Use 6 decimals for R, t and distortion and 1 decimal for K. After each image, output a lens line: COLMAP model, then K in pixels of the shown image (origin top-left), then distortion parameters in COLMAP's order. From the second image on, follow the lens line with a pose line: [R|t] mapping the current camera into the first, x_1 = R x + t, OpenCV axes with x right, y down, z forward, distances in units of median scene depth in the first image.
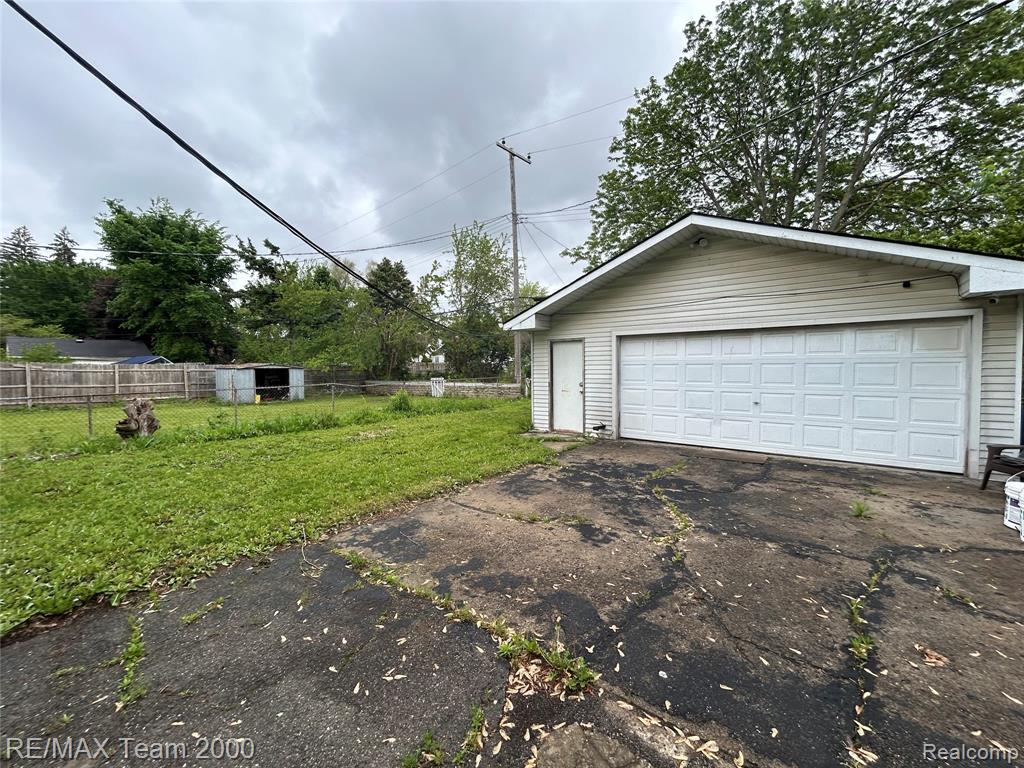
lens RADIAL K [[417.5, 0, 509.5], [0, 417.5, 380.6], [0, 0, 1]] dist [-0.001649, 0.003120]
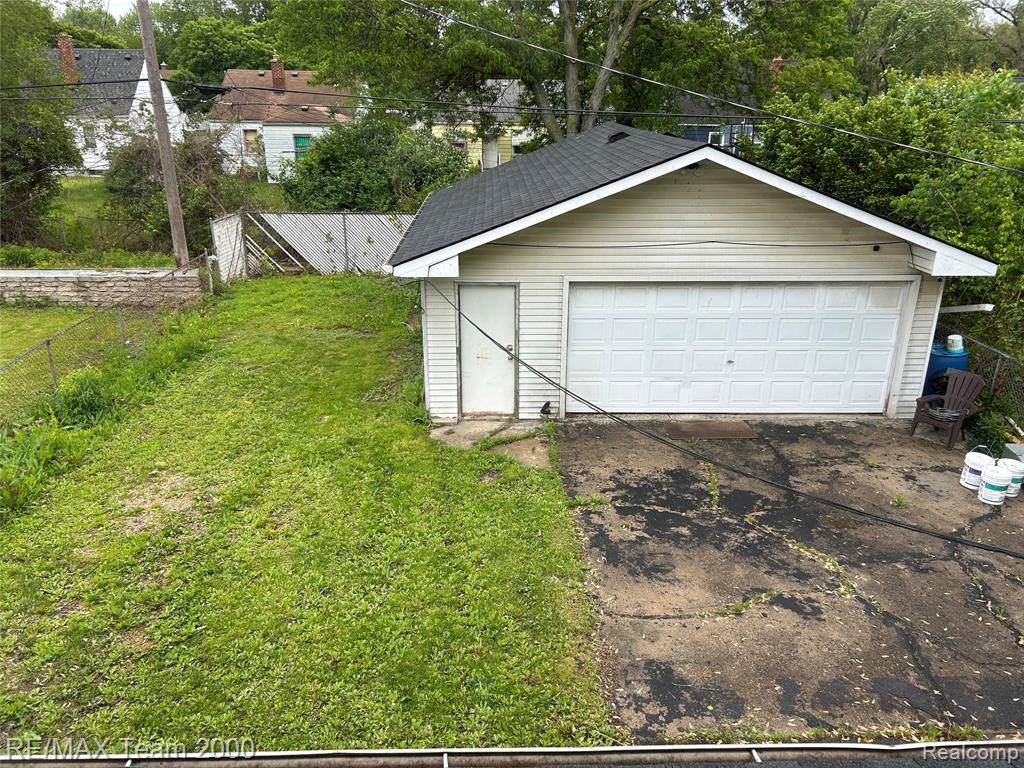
lens RADIAL K [[778.7, 0, 512.0], [0, 778.7, 384.0], [0, 0, 1]] dist [0.035176, -0.033428]
pose [[0.770960, -0.210138, 0.601218, -1.026640], [0.011472, 0.948428, 0.316784, -0.576368], [-0.636781, -0.237331, 0.733611, 0.097979]]
